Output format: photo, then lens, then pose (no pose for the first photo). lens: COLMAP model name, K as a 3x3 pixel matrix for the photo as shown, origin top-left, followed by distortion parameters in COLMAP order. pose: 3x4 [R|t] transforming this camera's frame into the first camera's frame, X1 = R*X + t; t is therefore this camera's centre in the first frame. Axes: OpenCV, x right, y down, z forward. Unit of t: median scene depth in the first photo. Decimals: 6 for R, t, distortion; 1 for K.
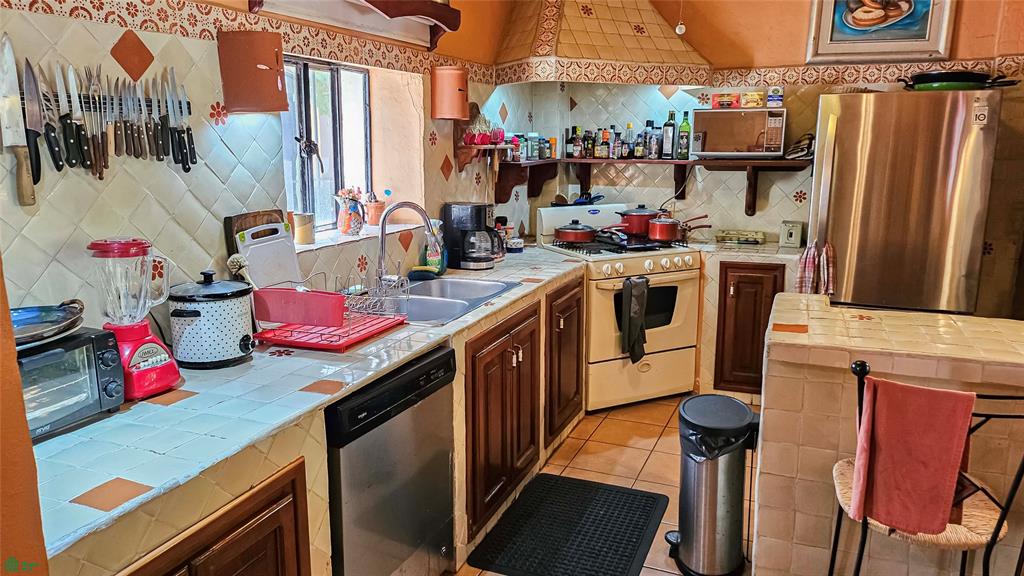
lens RADIAL K [[717.5, 0, 508.9], [0, 717.5, 279.4], [0, 0, 1]] dist [0.071552, -0.087469]
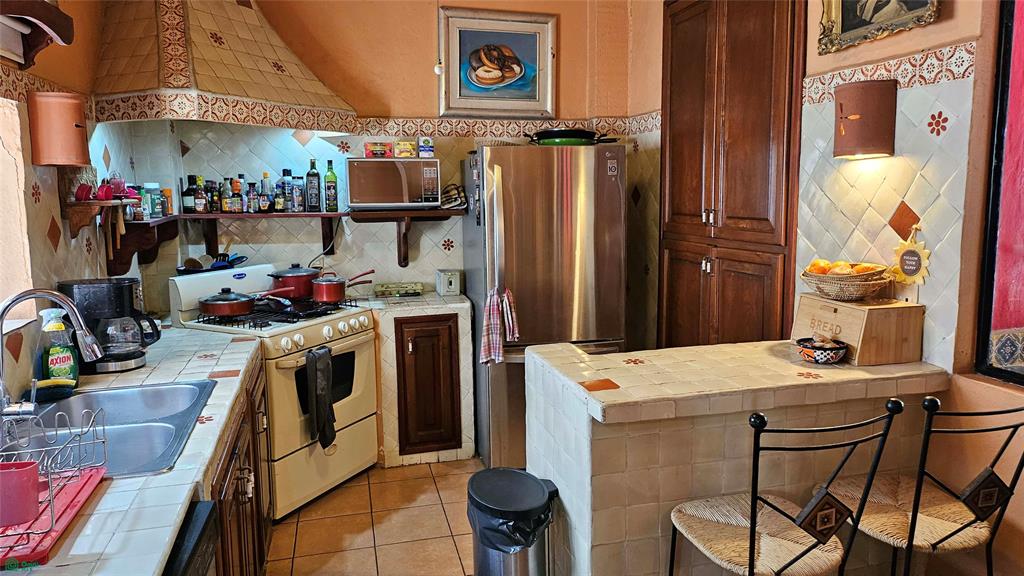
lens RADIAL K [[717.5, 0, 508.9], [0, 717.5, 279.4], [0, 0, 1]] dist [0.071552, -0.087469]
pose [[0.805144, -0.086851, 0.586685, -0.132741], [0.125158, 0.991823, -0.024936, -0.032846], [-0.579722, 0.093505, 0.809431, 0.149554]]
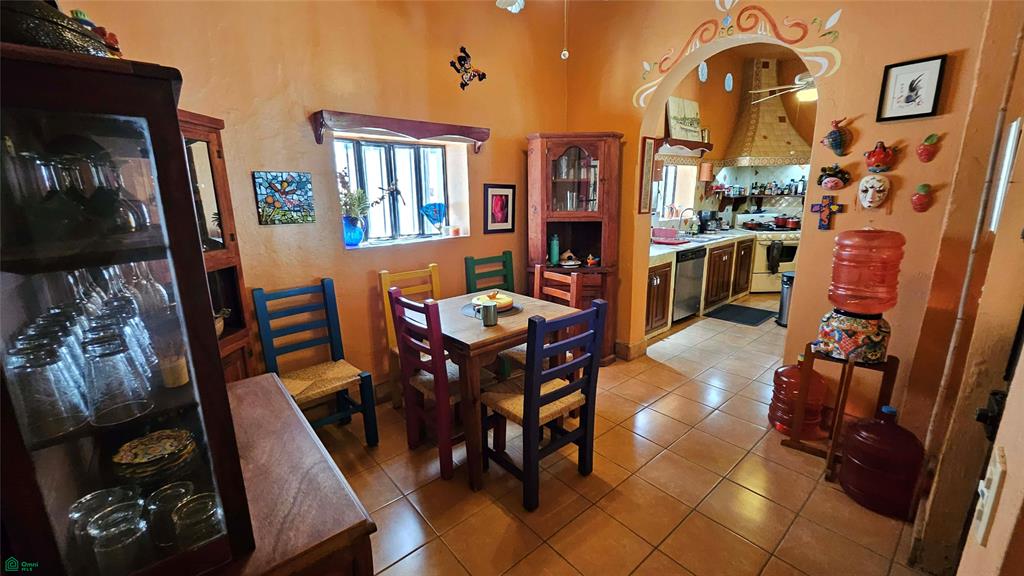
lens RADIAL K [[394.6, 0, 511.4], [0, 394.6, 284.0], [0, 0, 1]] dist [-0.014962, -0.000023]
pose [[0.890850, 0.085331, -0.446213, -0.030392], [-0.068180, 0.996190, 0.054386, 0.133142], [0.449153, -0.018027, 0.893273, -0.649026]]
